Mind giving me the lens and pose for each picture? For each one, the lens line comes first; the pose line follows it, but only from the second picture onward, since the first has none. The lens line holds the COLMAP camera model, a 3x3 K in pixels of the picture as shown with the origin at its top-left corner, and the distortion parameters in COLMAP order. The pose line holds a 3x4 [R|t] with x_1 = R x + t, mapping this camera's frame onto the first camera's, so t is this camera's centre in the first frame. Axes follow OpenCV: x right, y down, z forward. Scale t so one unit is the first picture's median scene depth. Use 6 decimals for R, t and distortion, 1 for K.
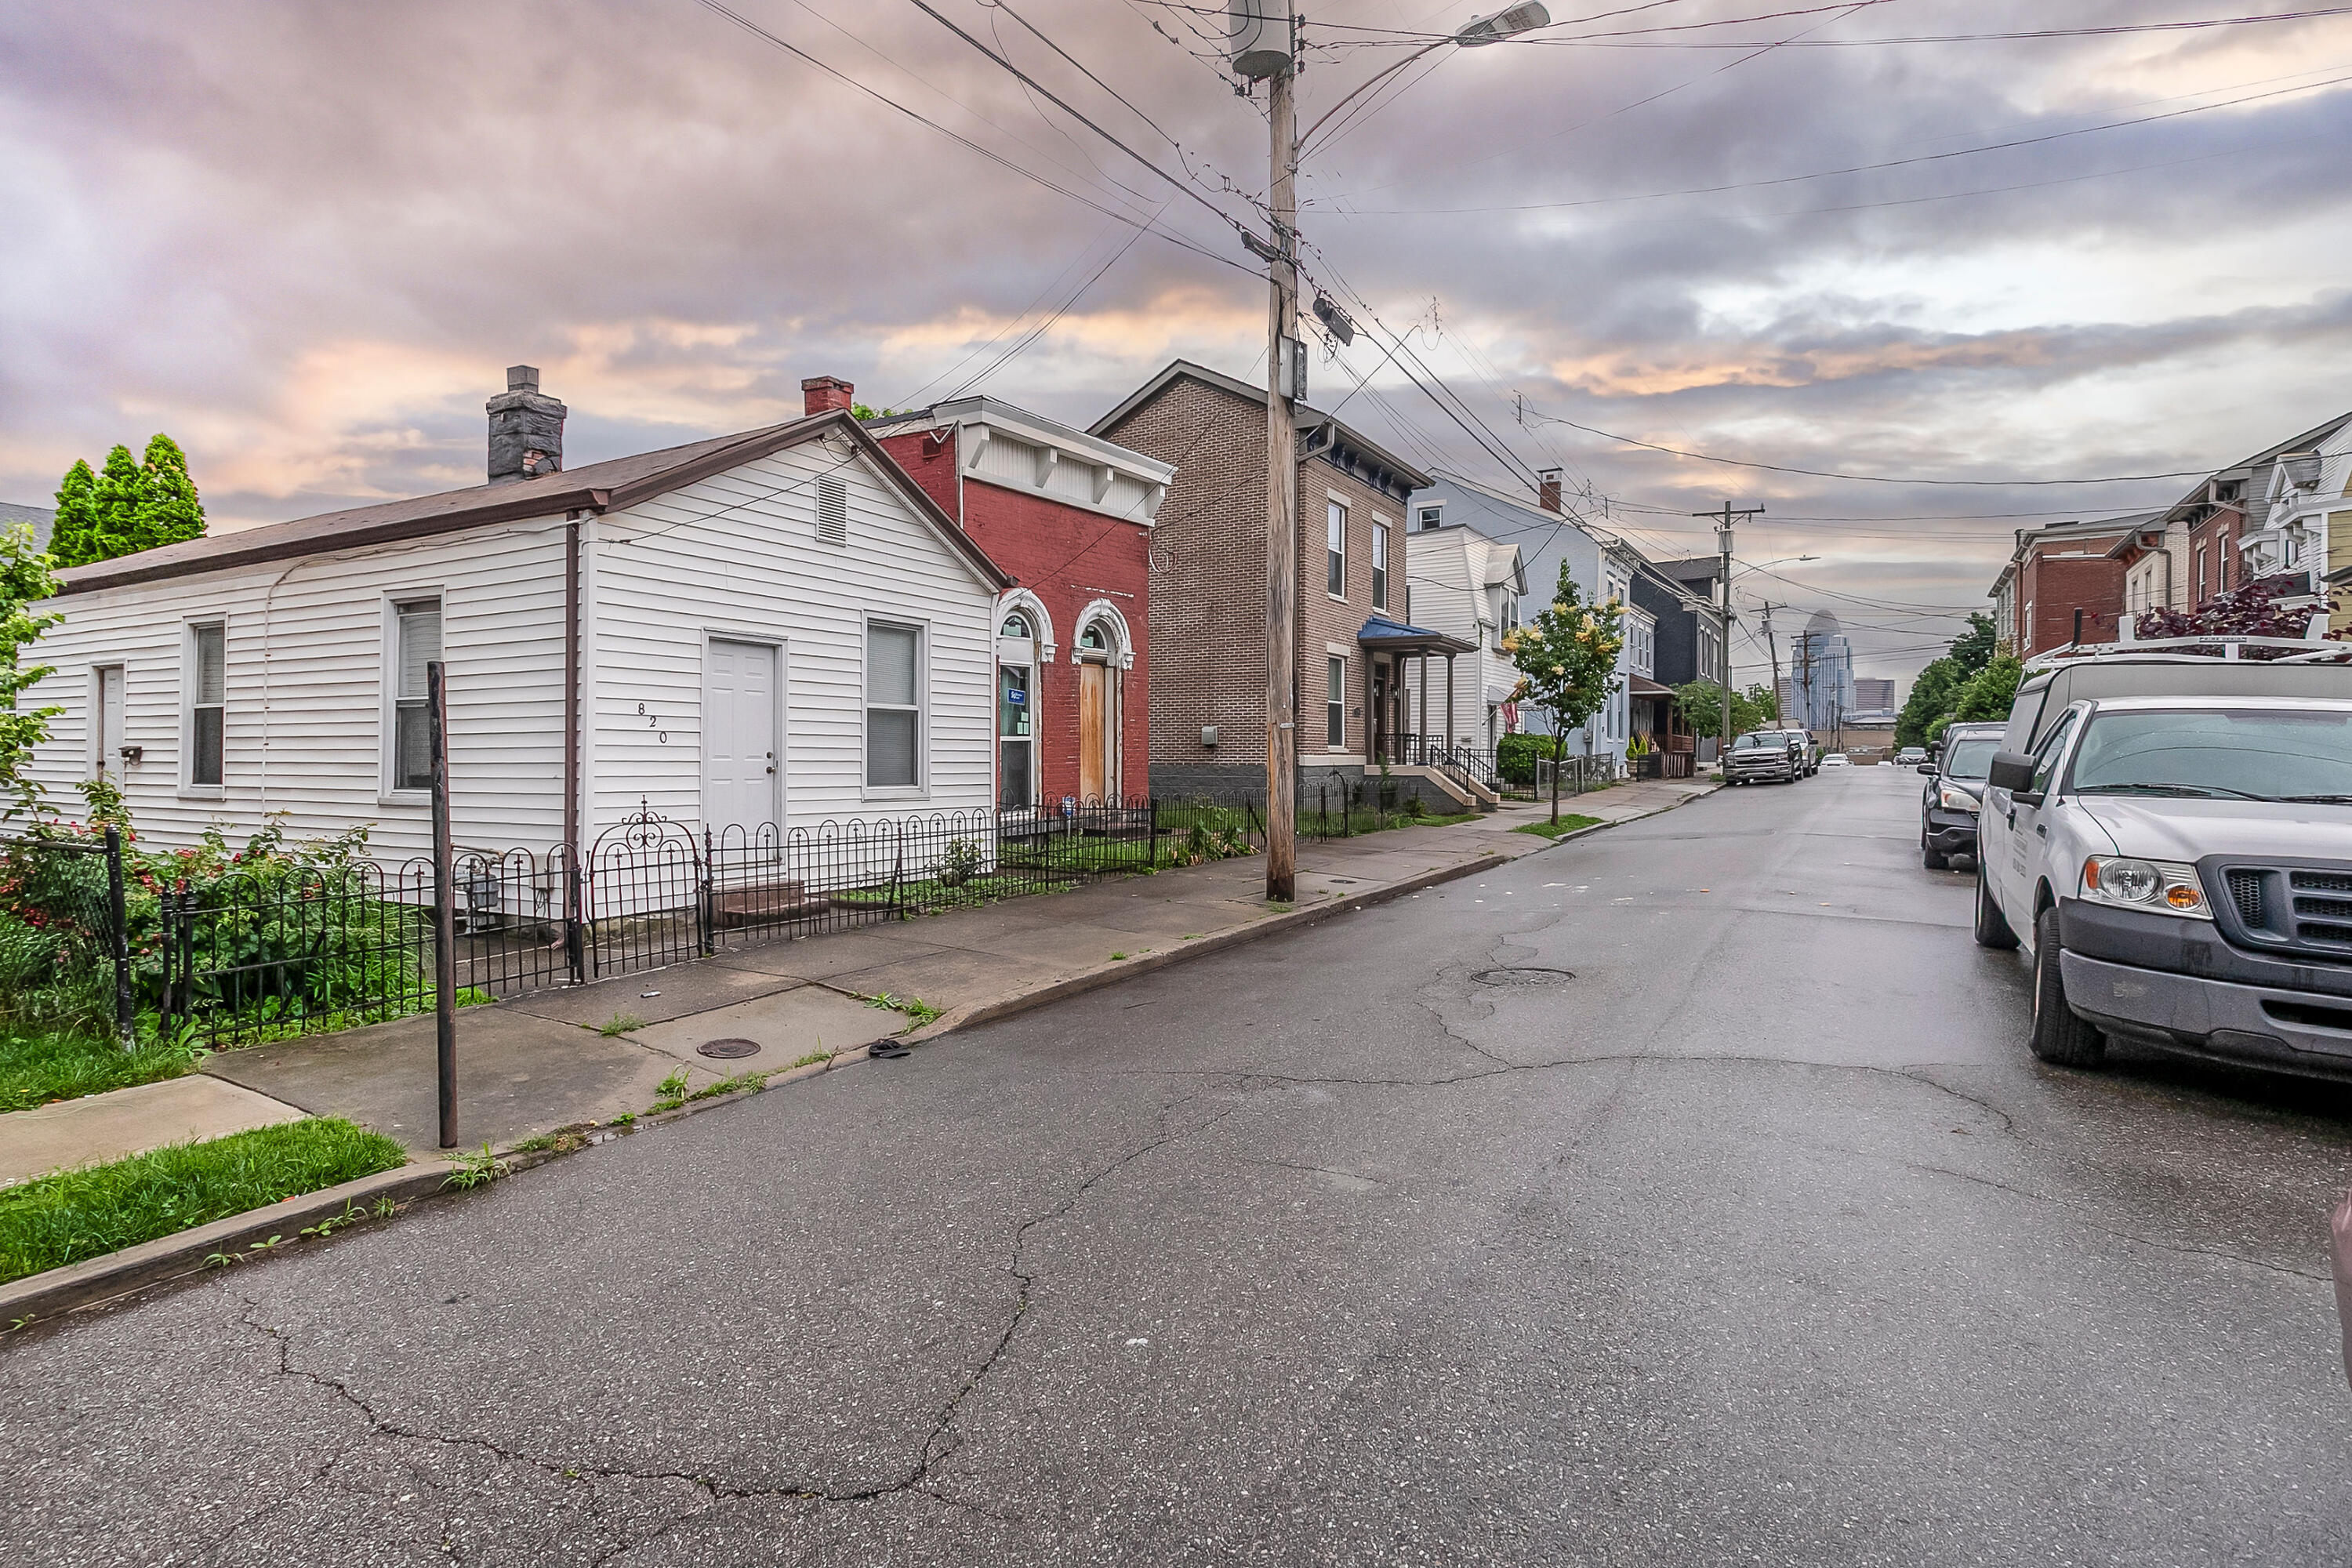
lens RADIAL K [[1156.5, 0, 1236.9], [0, 1156.5, 772.5], [0, 0, 1]] dist [-0.036068, 0.020459]
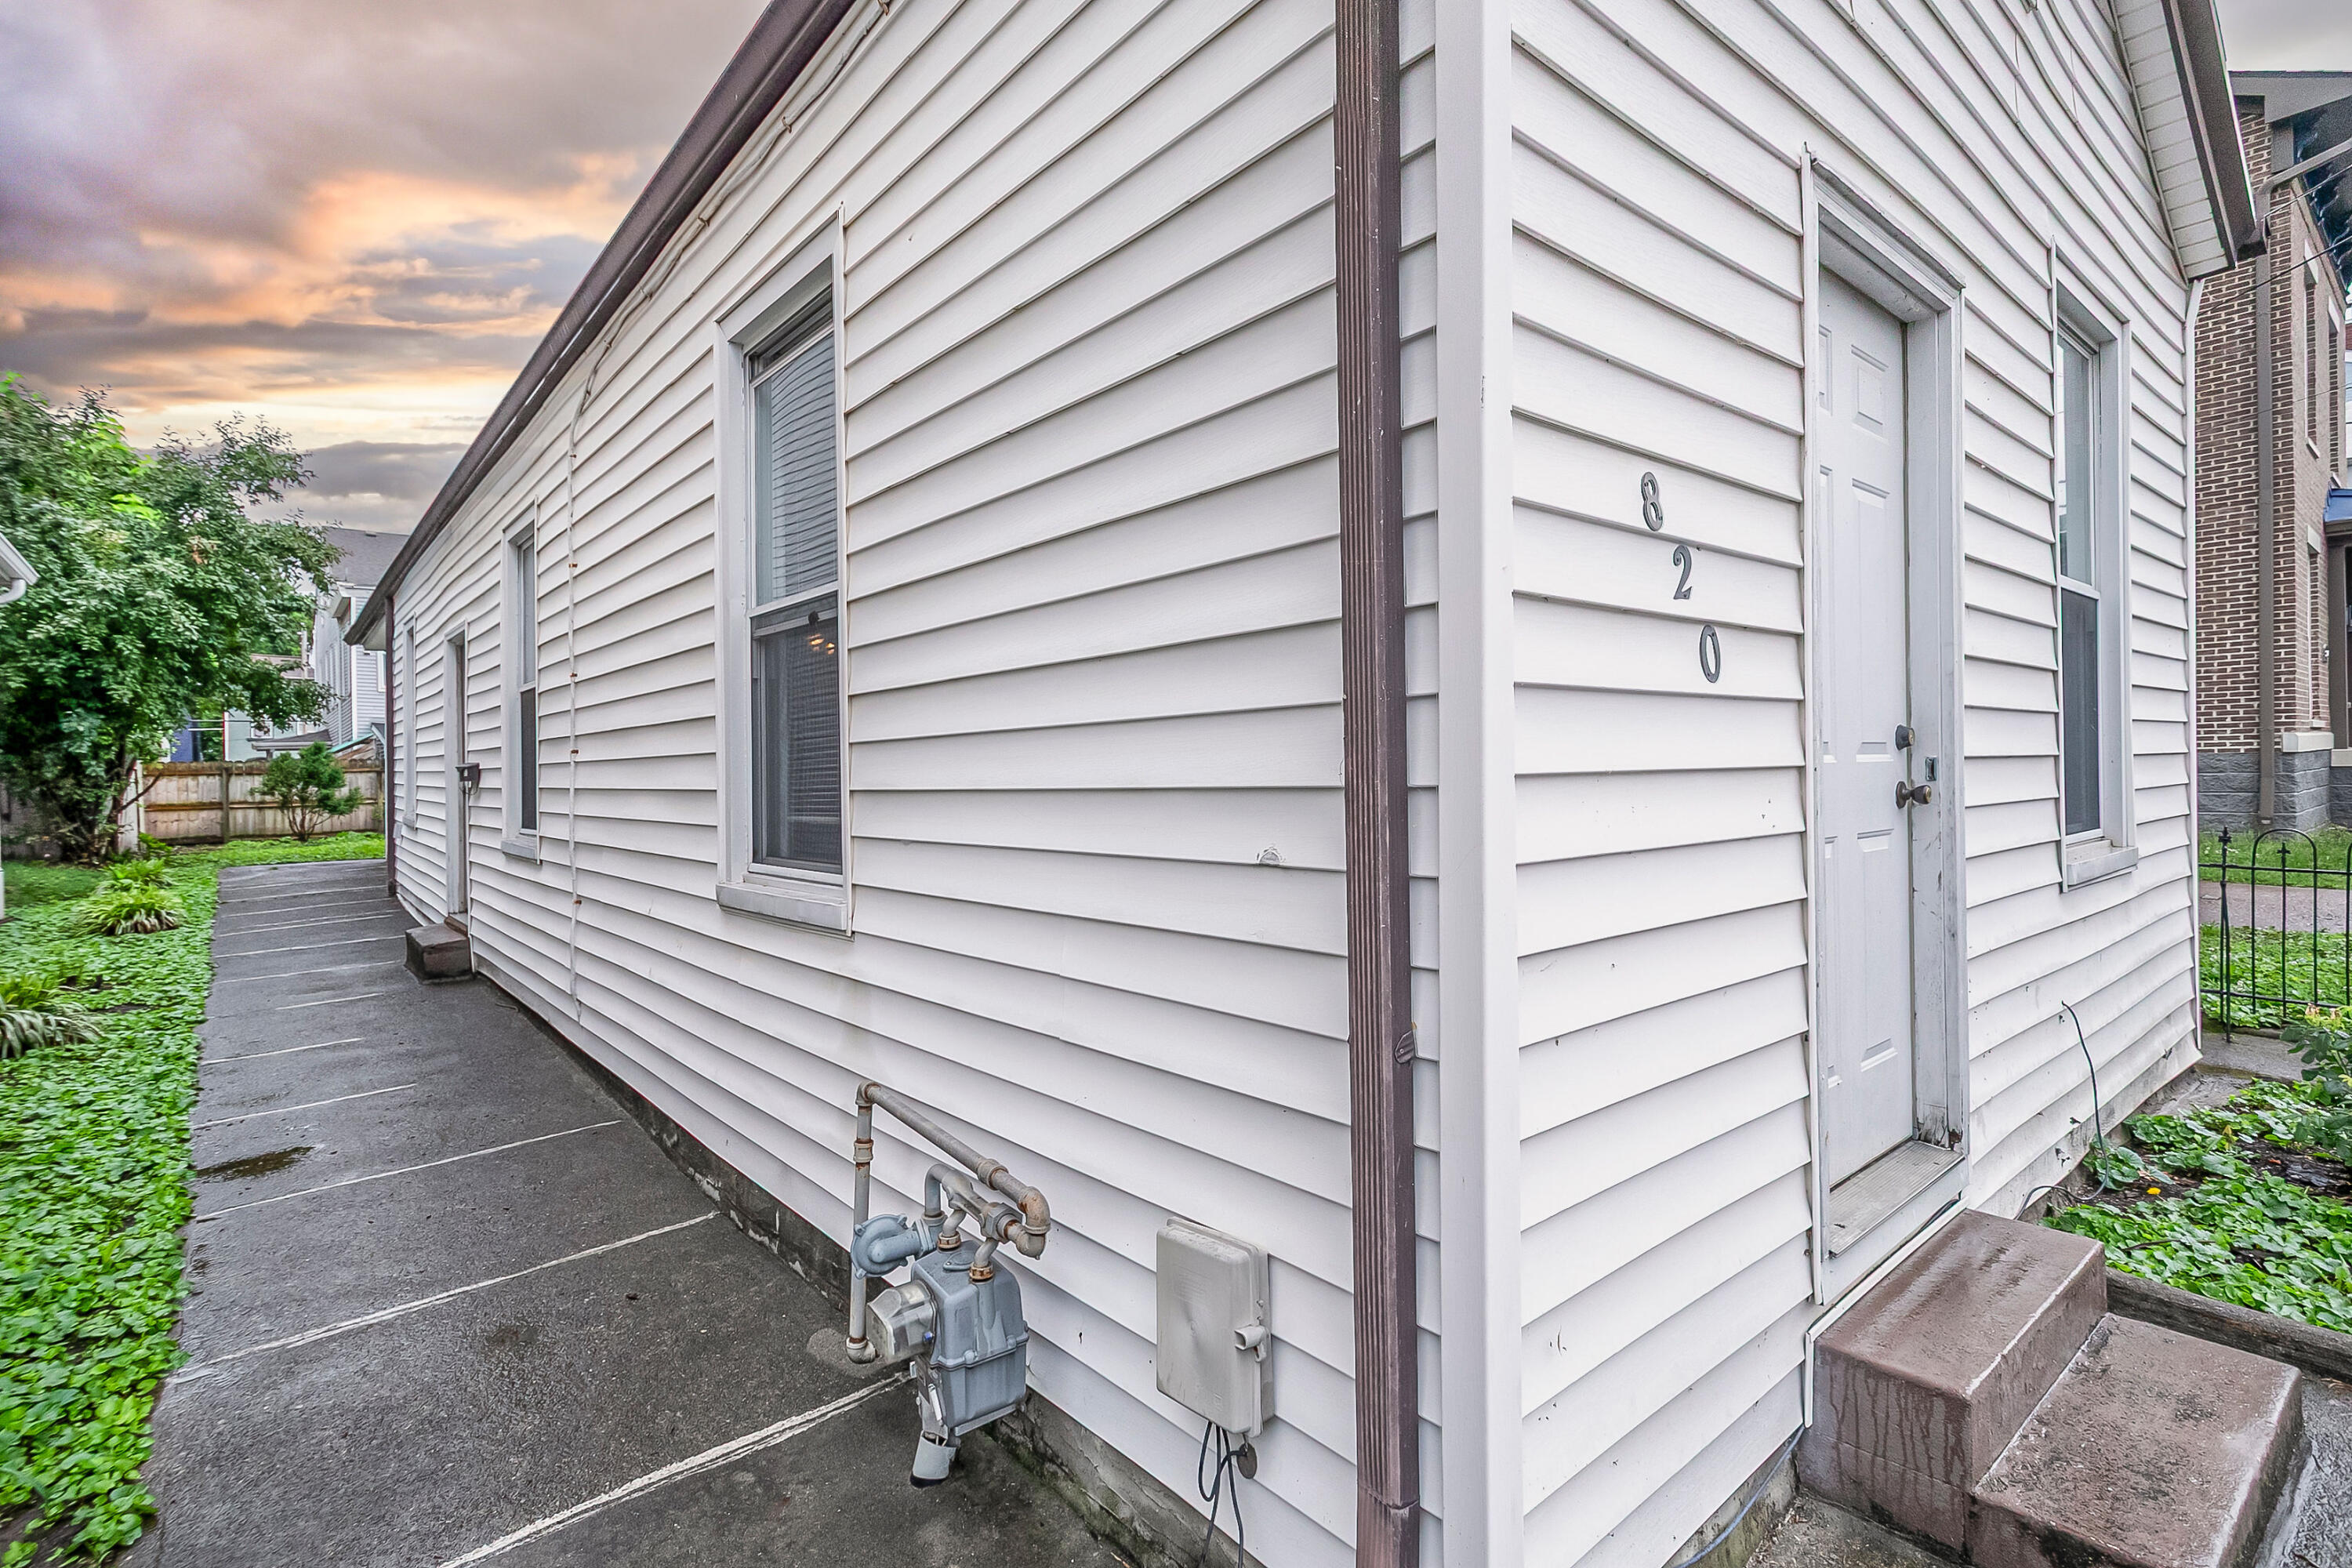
lens RADIAL K [[1156.5, 0, 1214.4], [0, 1156.5, 789.5], [0, 0, 1]] dist [-0.036068, 0.020459]
pose [[0.930034, -0.015195, -0.367159, -0.441030], [0.020108, 0.999752, 0.009559, -0.008548], [0.366923, -0.016273, 0.930109, 0.673799]]
